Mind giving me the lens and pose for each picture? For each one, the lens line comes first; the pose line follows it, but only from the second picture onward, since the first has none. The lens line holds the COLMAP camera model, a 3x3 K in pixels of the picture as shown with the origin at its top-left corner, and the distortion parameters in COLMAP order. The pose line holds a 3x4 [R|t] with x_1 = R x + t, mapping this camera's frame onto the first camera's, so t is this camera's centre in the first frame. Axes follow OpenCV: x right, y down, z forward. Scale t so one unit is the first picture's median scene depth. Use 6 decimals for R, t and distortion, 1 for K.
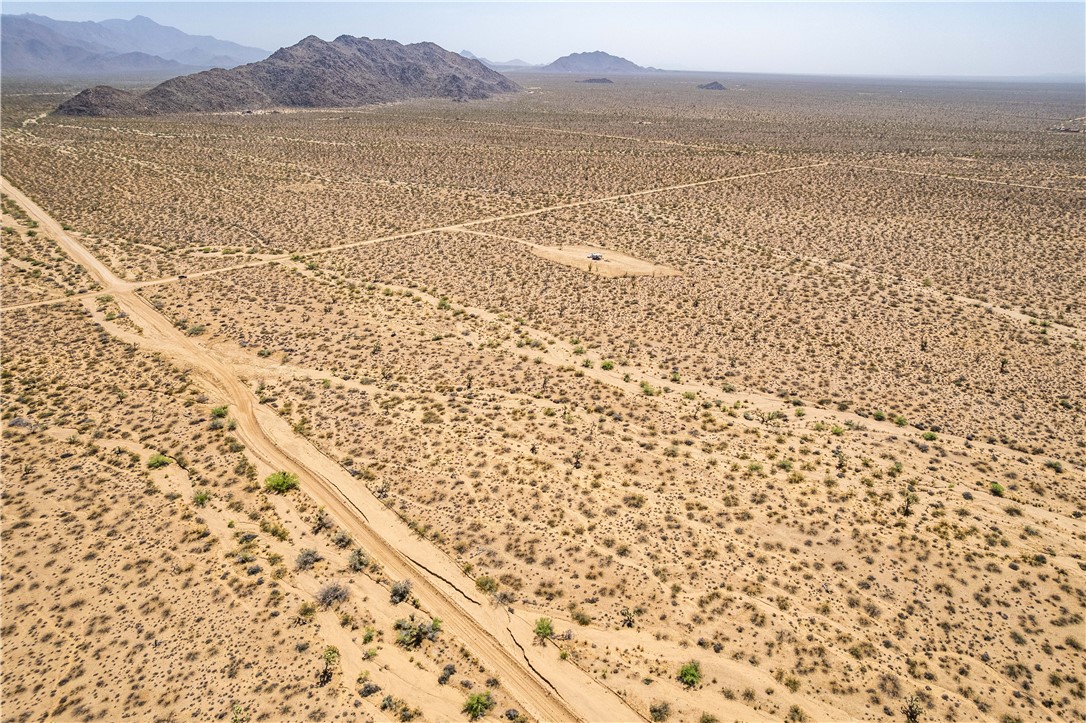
lens RADIAL K [[694.1, 0, 547.3], [0, 694.1, 361.0], [0, 0, 1]] dist [-0.080713, 0.071847]
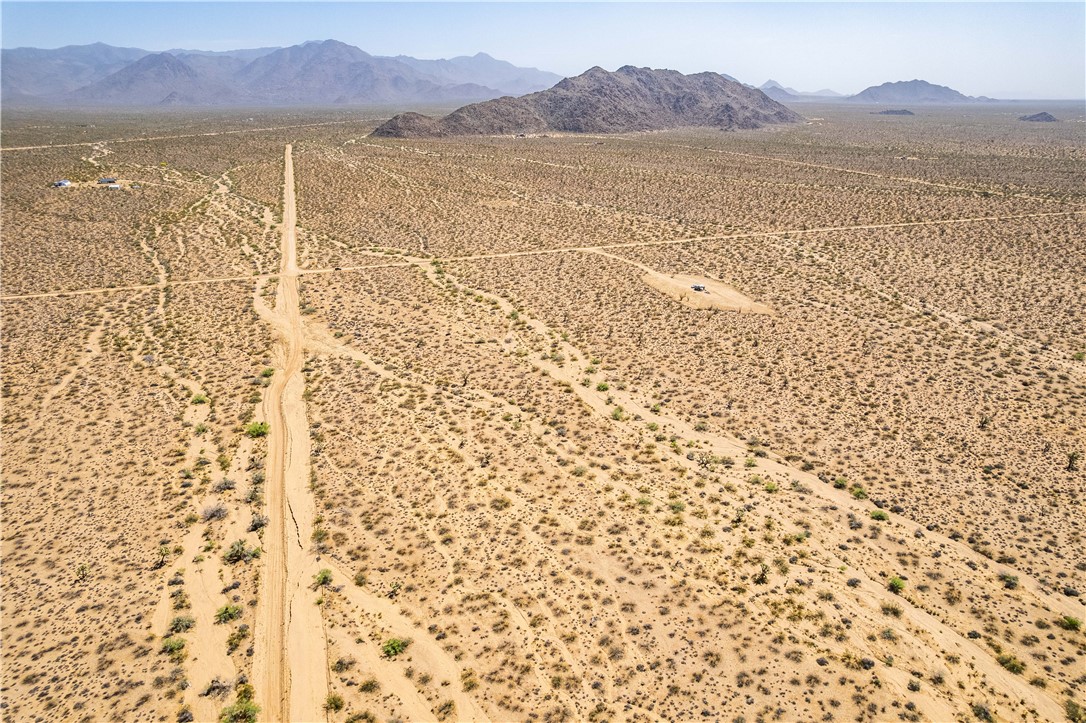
lens RADIAL K [[694.1, 0, 547.7], [0, 694.1, 362.9], [0, 0, 1]] dist [-0.080713, 0.071847]
pose [[0.917057, 0.136964, -0.374496, 0.538112], [-0.149775, 0.988707, -0.005168, -0.015376], [0.369559, 0.060829, 0.927214, 0.031991]]
